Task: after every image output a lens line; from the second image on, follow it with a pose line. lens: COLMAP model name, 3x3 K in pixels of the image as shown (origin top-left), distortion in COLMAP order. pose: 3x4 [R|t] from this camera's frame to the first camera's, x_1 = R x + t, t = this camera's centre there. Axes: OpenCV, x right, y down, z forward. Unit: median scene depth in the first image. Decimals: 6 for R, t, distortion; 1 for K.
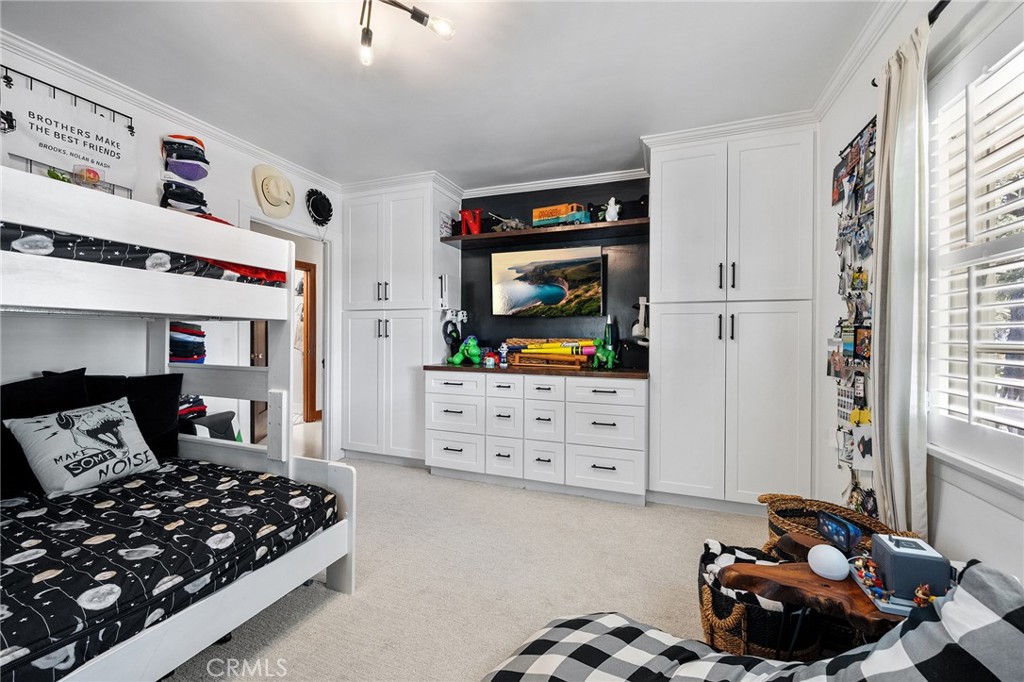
lens RADIAL K [[405.3, 0, 510.6], [0, 405.3, 337.6], [0, 0, 1]] dist [-0.000971, -0.000030]
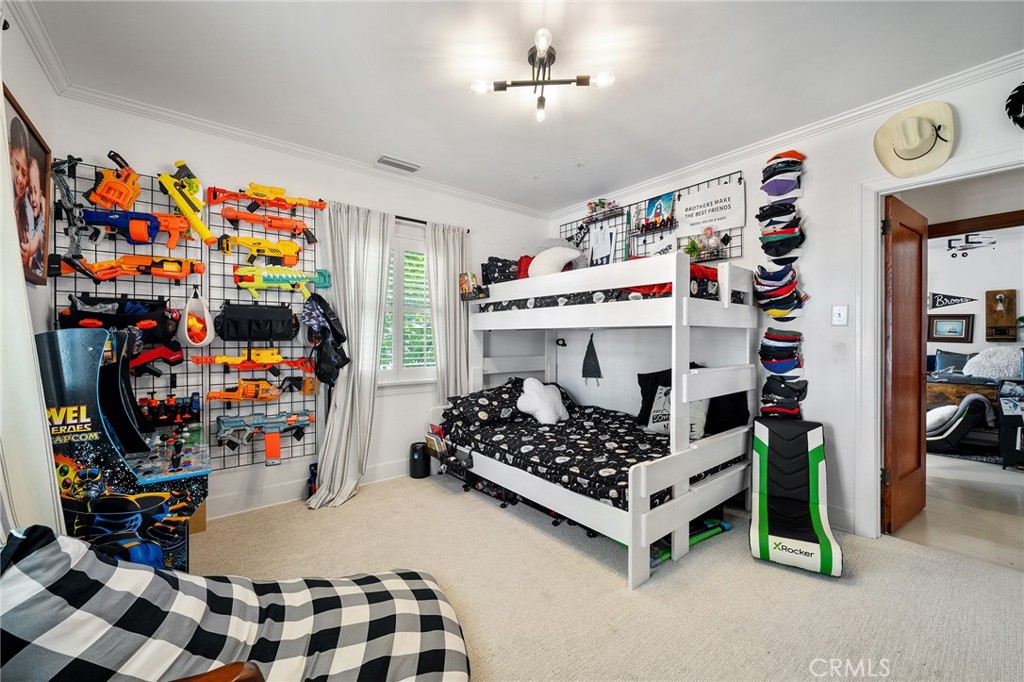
lens RADIAL K [[405.3, 0, 509.8], [0, 405.3, 341.2], [0, 0, 1]] dist [-0.000971, -0.000030]
pose [[-0.498104, -0.003736, -0.867109, 0.724411], [-0.005138, 0.999986, -0.001357, 0.002999], [0.867102, 0.003779, -0.498116, 1.357438]]
